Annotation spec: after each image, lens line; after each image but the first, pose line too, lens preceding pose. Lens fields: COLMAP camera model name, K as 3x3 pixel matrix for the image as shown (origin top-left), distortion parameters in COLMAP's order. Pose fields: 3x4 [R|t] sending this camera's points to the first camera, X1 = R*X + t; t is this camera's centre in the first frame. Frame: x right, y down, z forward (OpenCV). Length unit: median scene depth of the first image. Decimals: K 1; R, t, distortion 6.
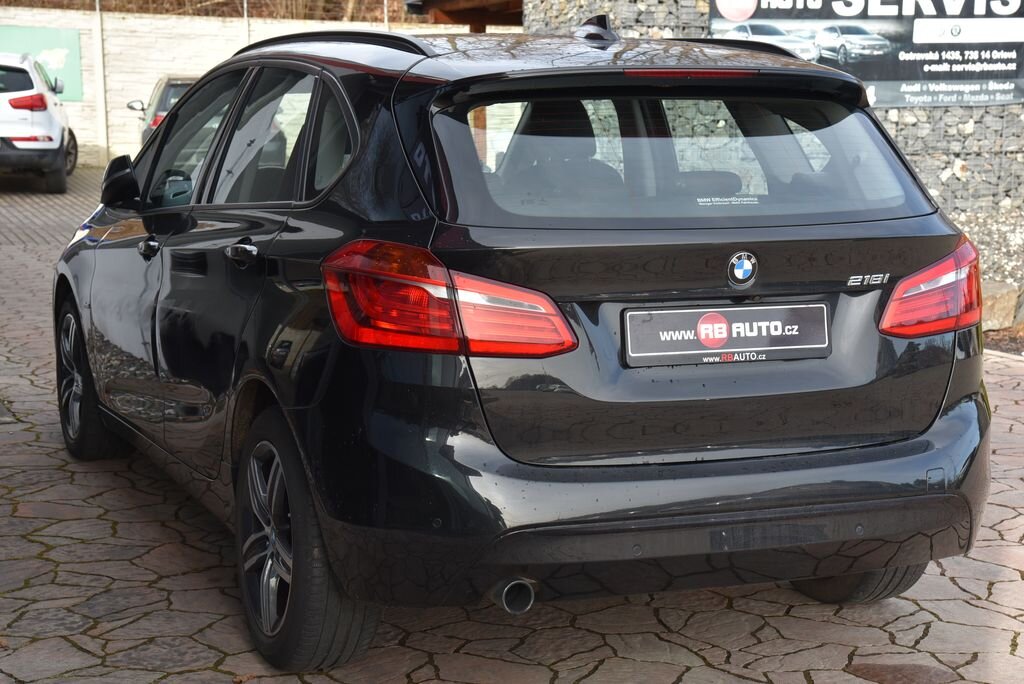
lens RADIAL K [[1721.5, 0, 507.2], [0, 1721.5, 338.0], [0, 0, 1]] dist [0.338158, 0.000000]
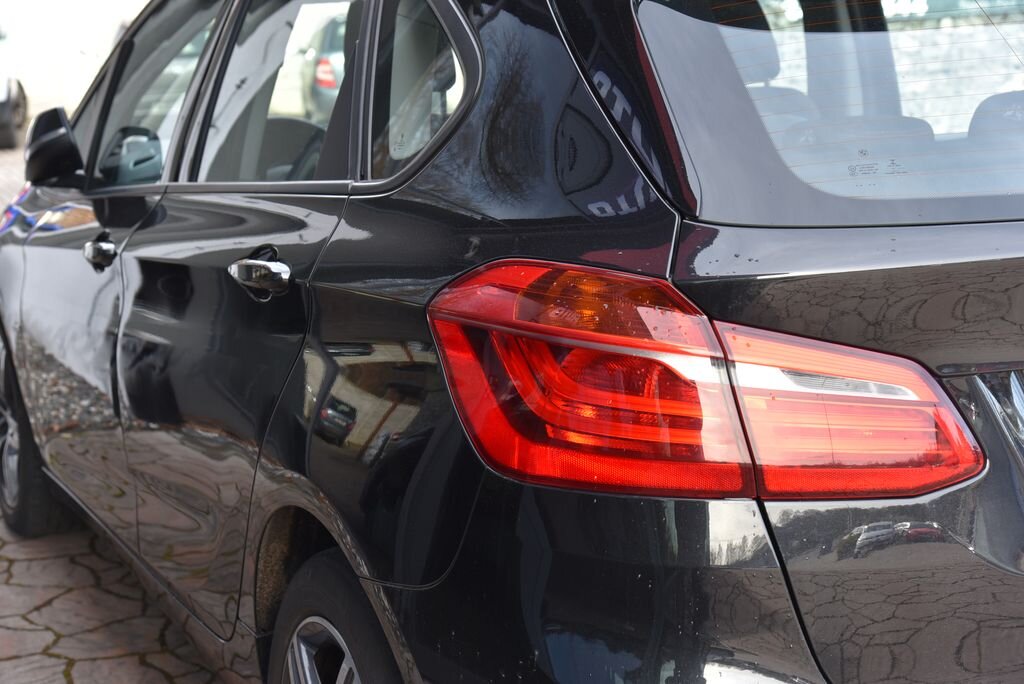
lens RADIAL K [[1721.5, 0, 517.2], [0, 1721.5, 347.0], [0, 0, 1]] dist [0.338158, 0.000000]
pose [[0.998887, -0.042902, 0.019606, -0.062657], [0.042058, 0.998247, 0.041630, -0.035174], [-0.021358, -0.040759, 0.998941, 0.331970]]
